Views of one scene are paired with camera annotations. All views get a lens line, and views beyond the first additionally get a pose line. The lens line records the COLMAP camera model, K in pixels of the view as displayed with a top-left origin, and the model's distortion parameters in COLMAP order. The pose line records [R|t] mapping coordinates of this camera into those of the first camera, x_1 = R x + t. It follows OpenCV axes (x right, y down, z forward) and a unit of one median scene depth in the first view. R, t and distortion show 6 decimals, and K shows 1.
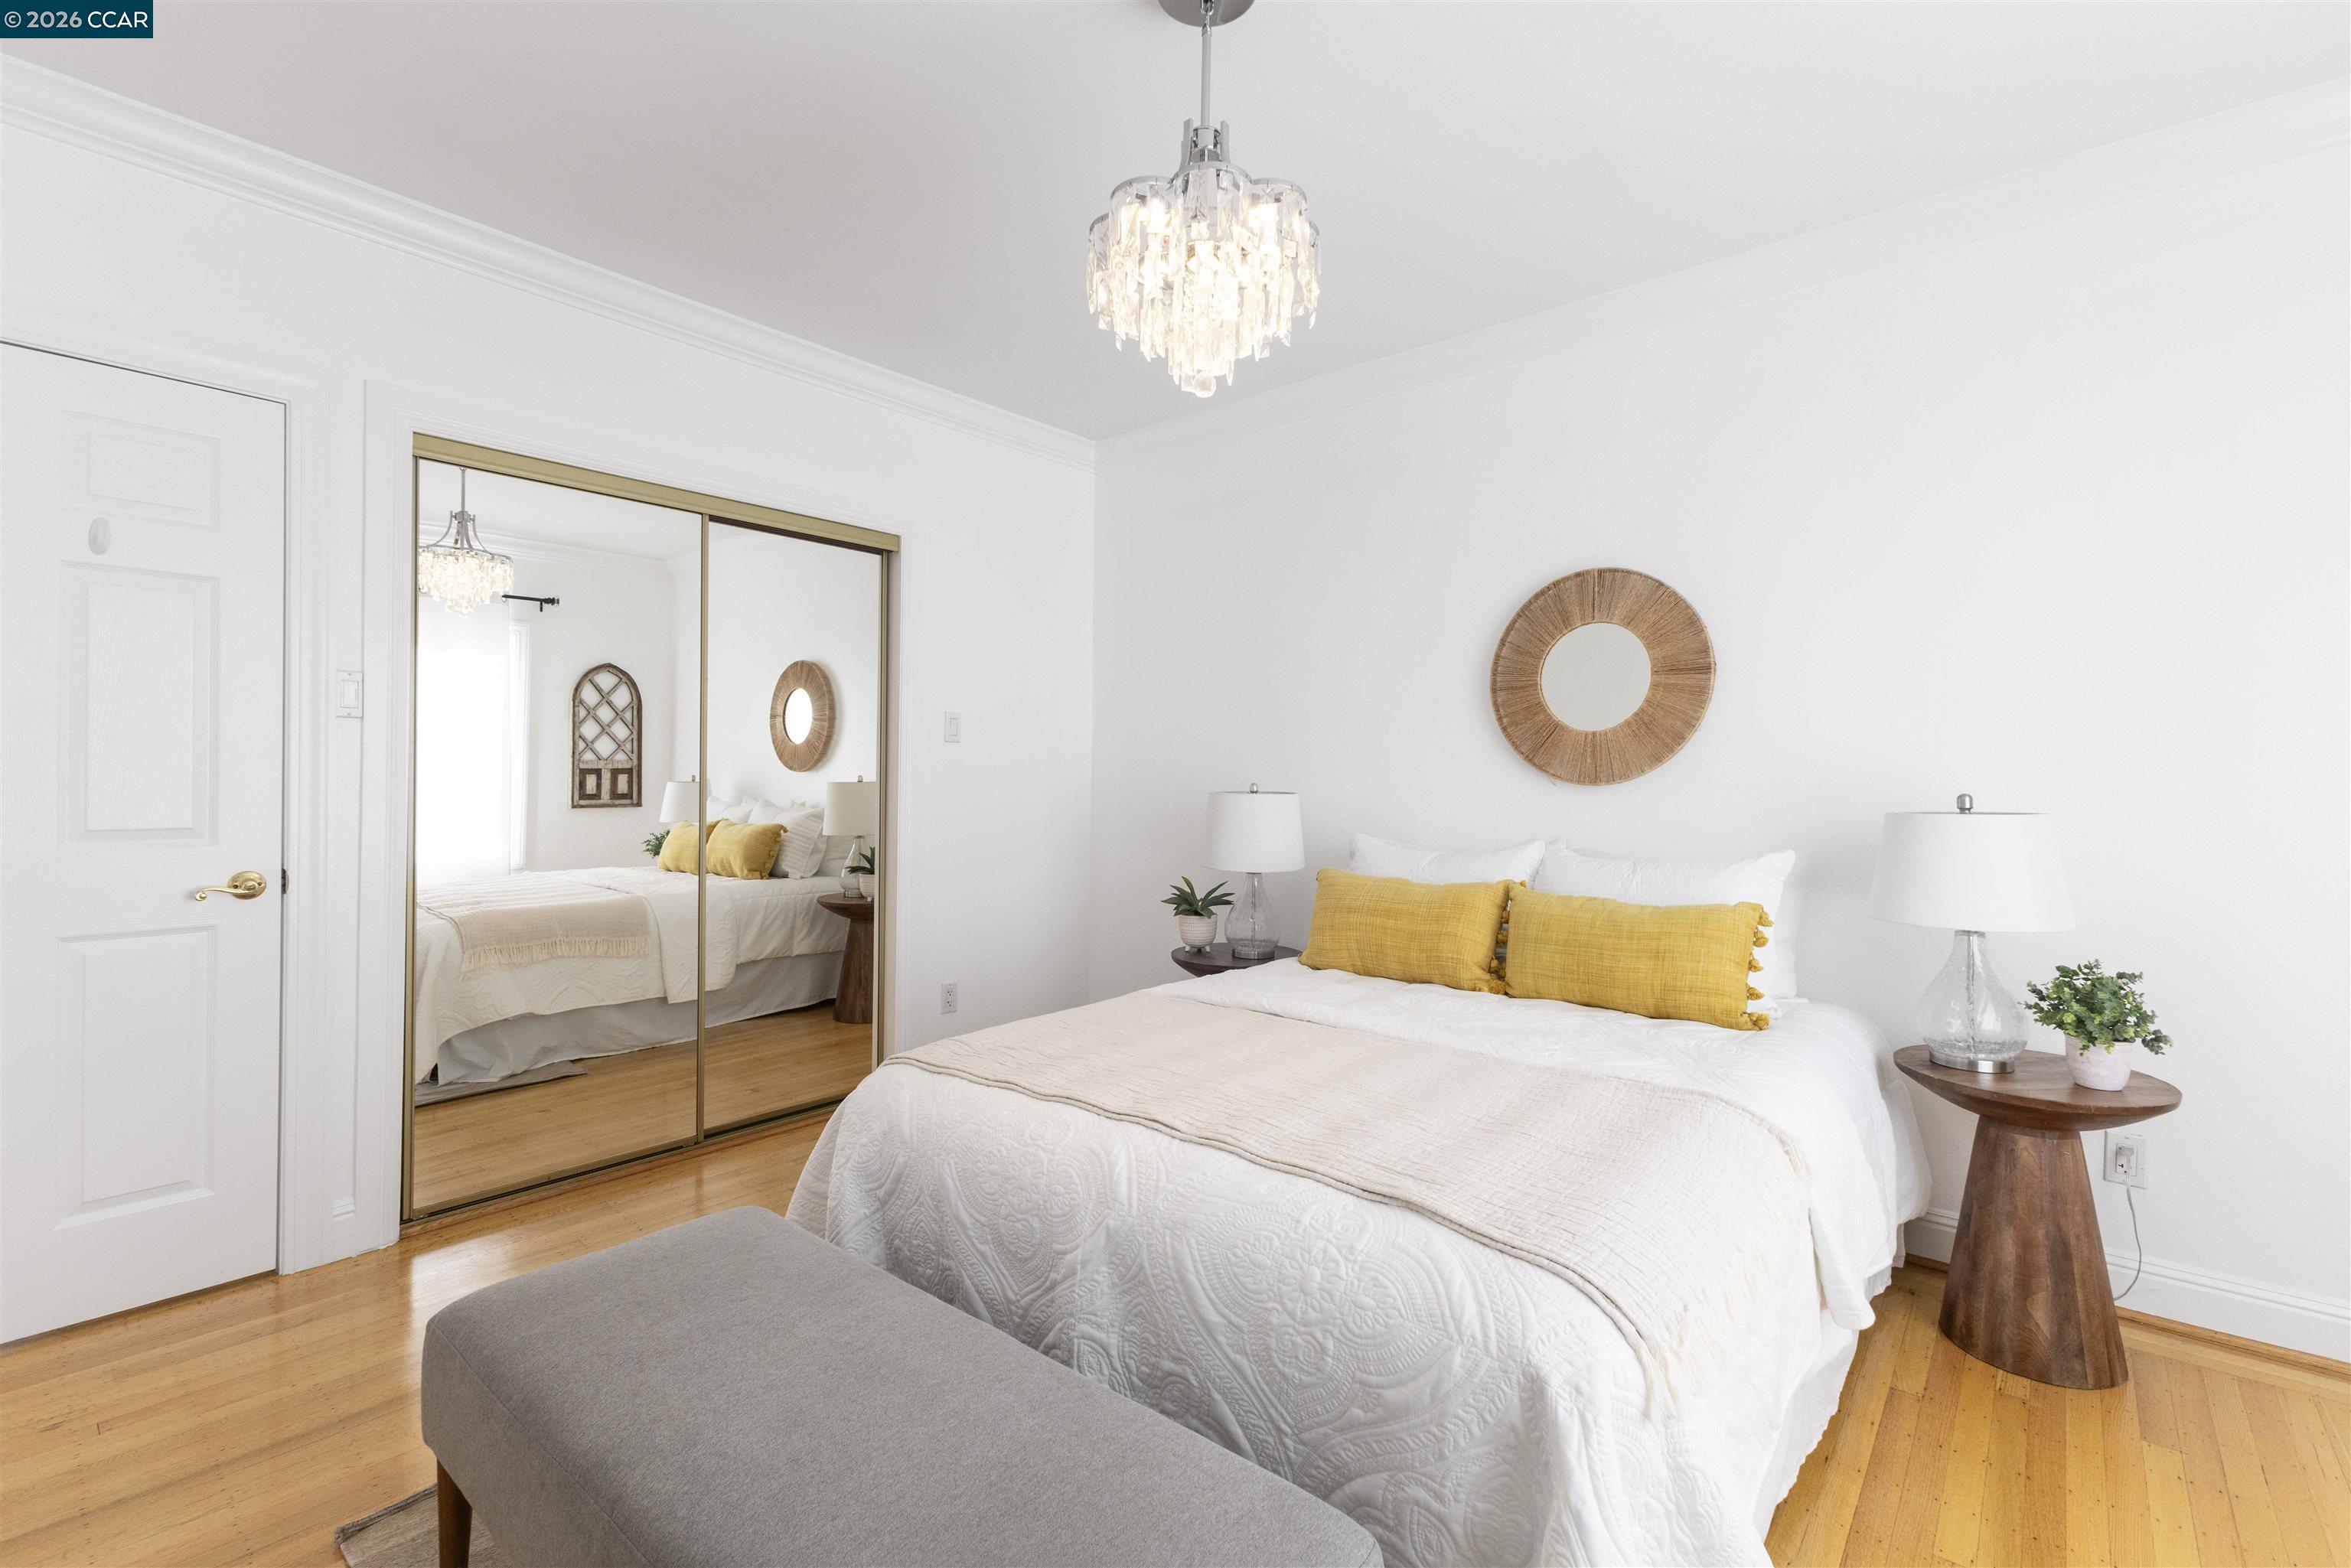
lens RADIAL K [[1021.5, 0, 1188.9], [0, 1021.5, 768.7], [0, 0, 1]] dist [0.003672, 0.000241]
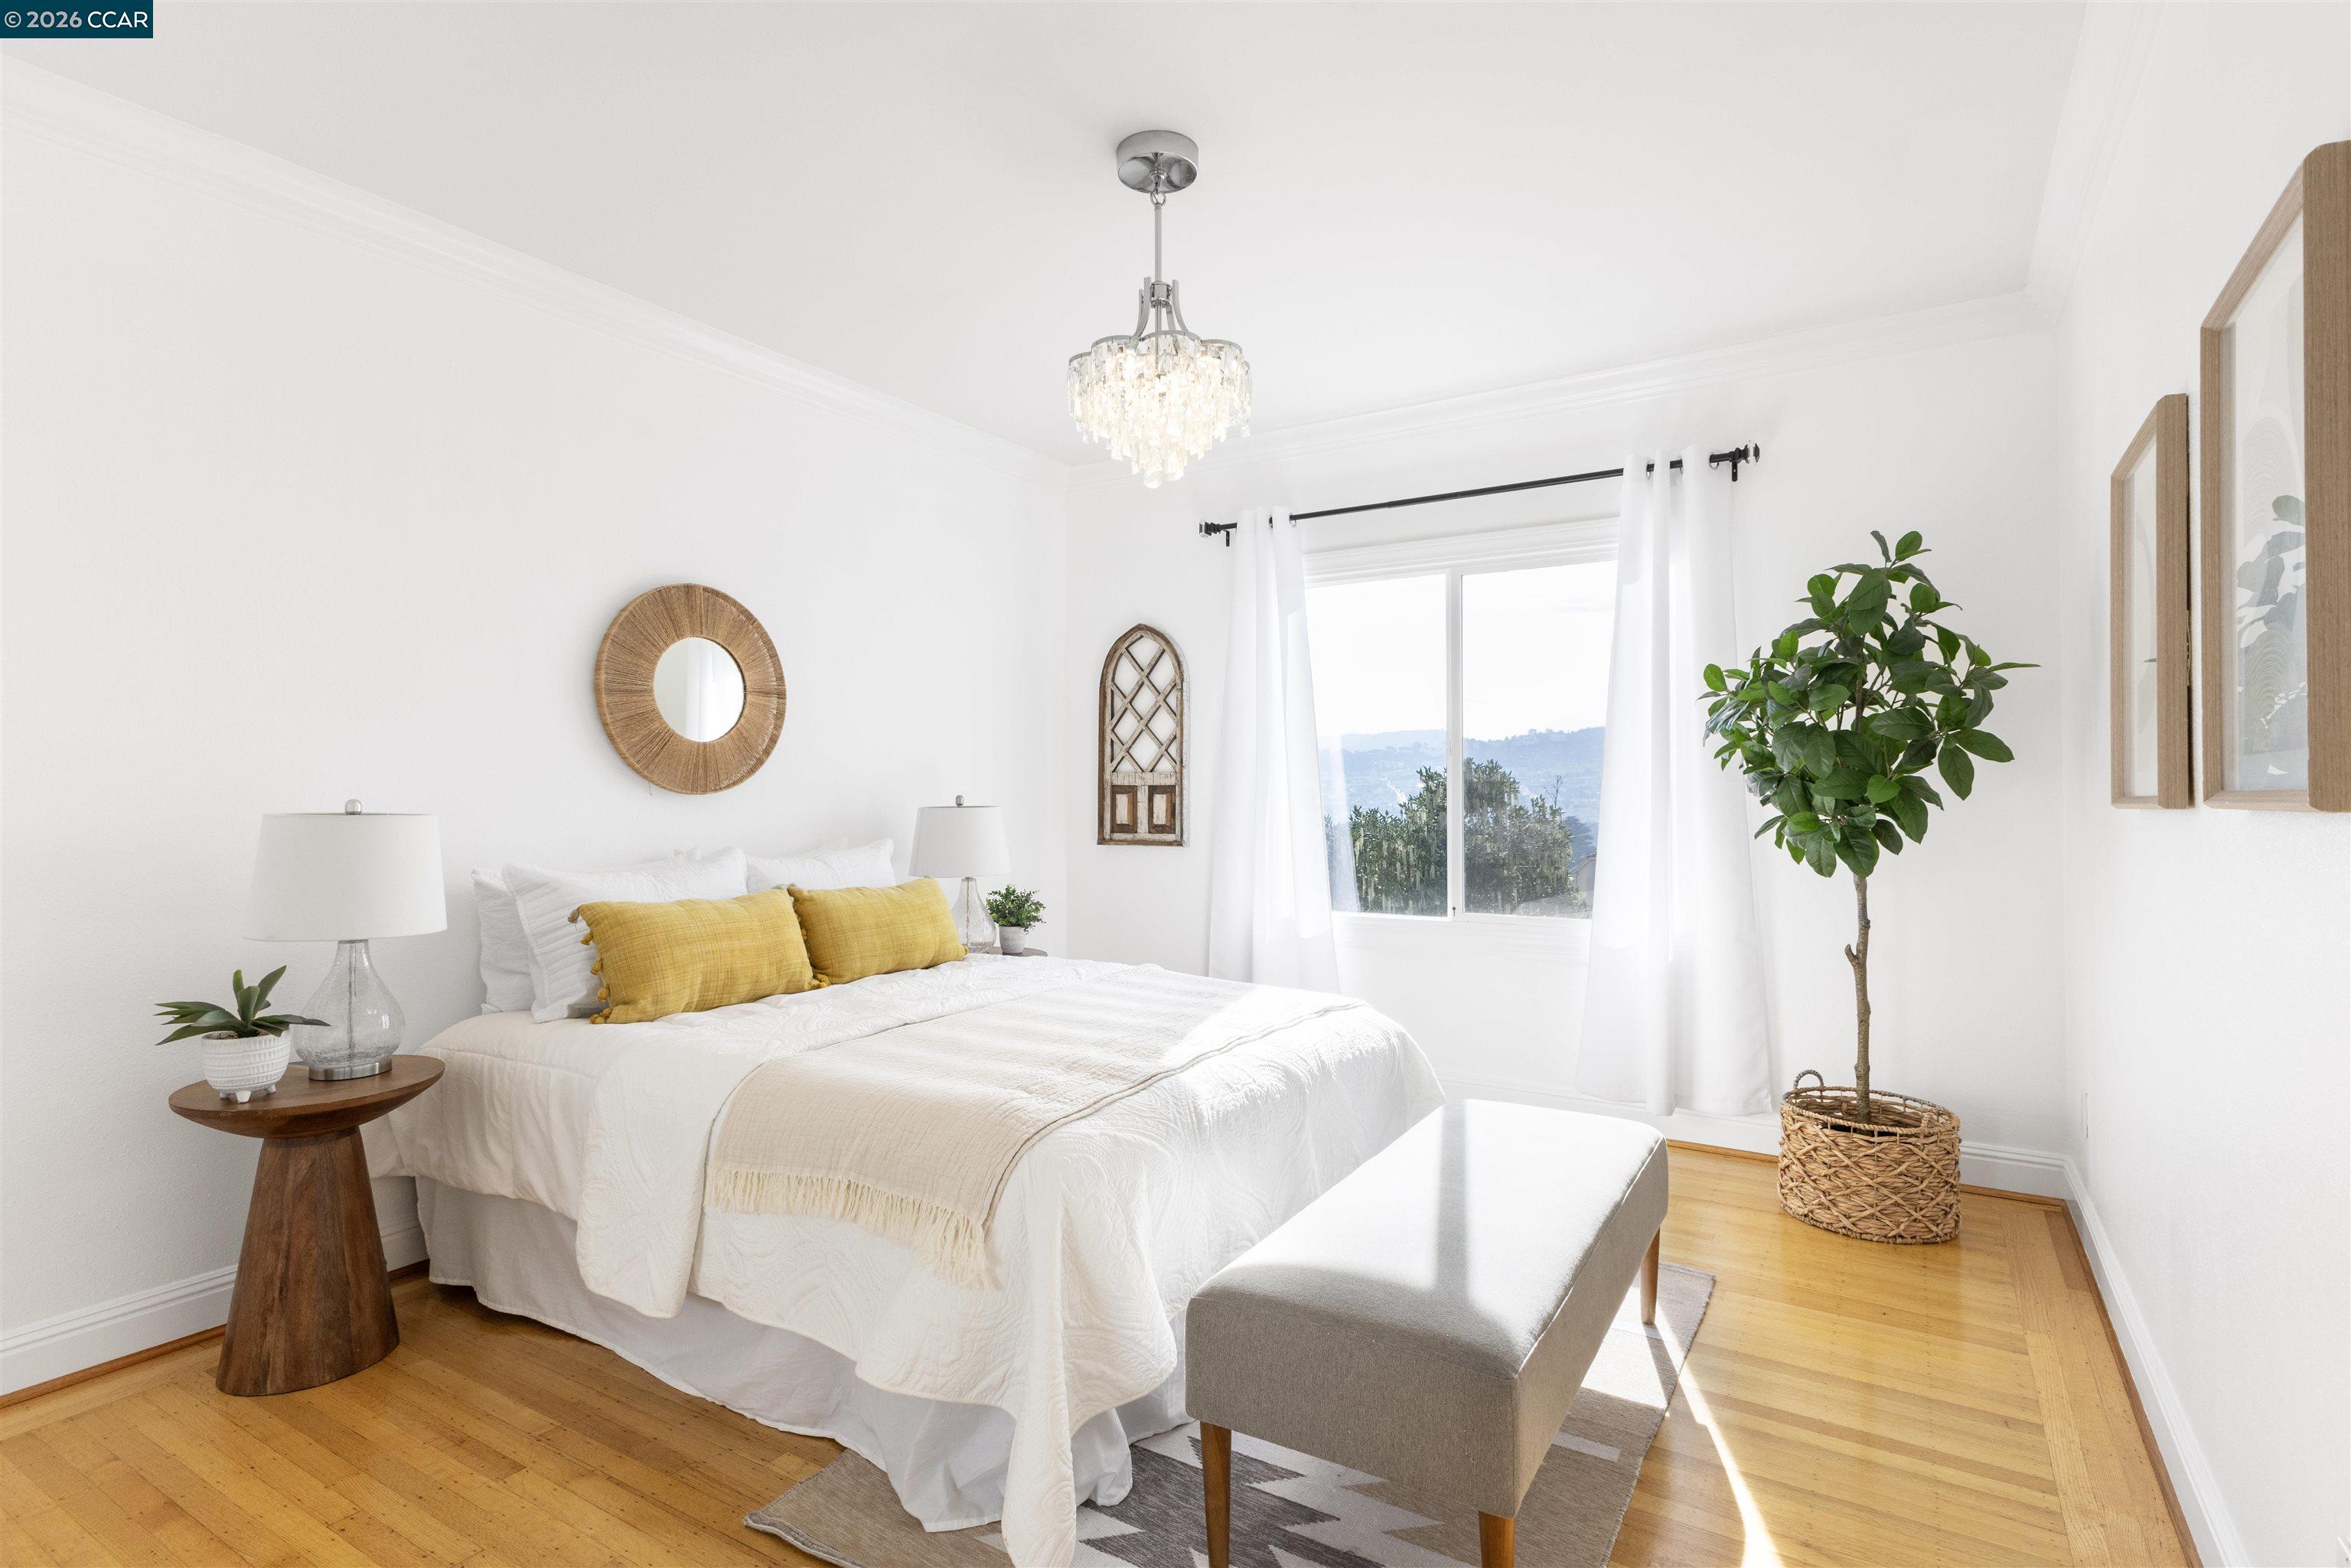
lens RADIAL K [[1153.5, 0, 1175.5], [0, 1153.5, 784.0], [0, 0, 1]] dist [0.018027, -0.000141]
pose [[-0.142634, -0.004315, 0.989766, -1.065439], [-0.008248, 0.999961, 0.003171, -0.002845], [-0.989741, -0.007711, -0.142664, 0.890776]]
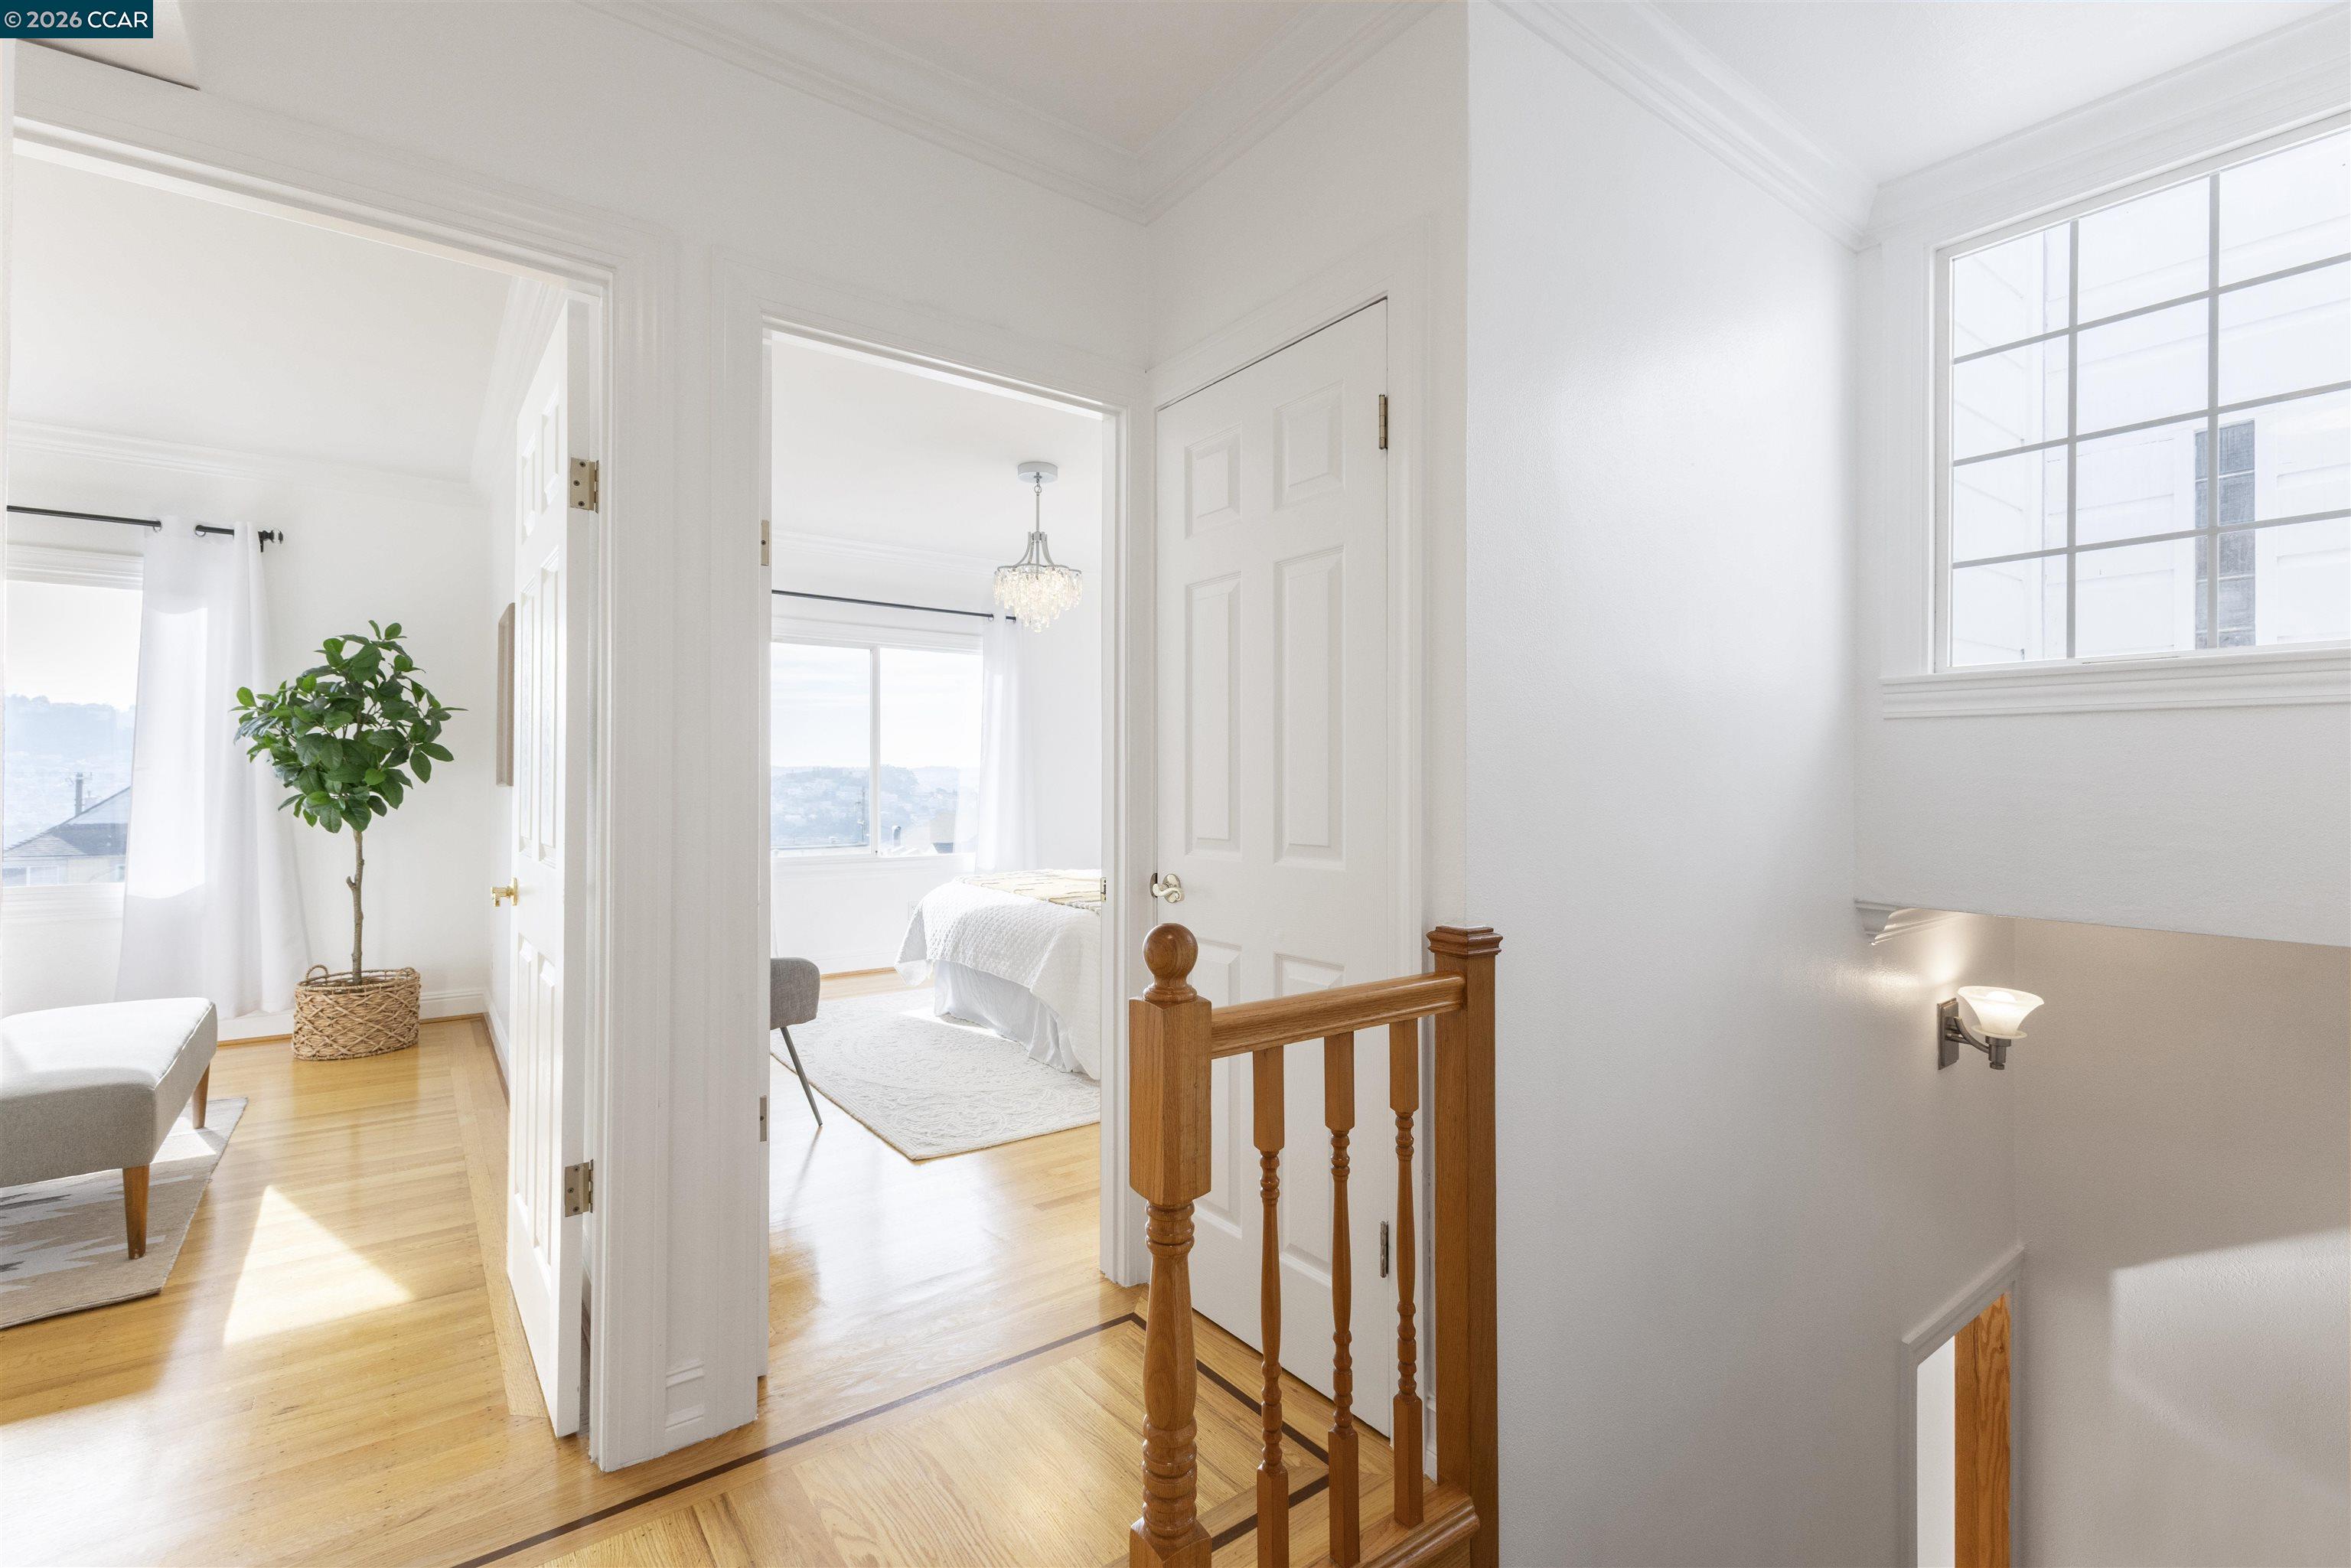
lens RADIAL K [[1021.5, 0, 1188.9], [0, 1021.5, 768.7], [0, 0, 1]] dist [0.003672, 0.000241]
pose [[-0.977895, -0.011495, 0.208780, -1.472832], [-0.015126, 0.999761, -0.015804, -0.005355], [-0.208549, -0.018613, -0.977835, 1.224470]]
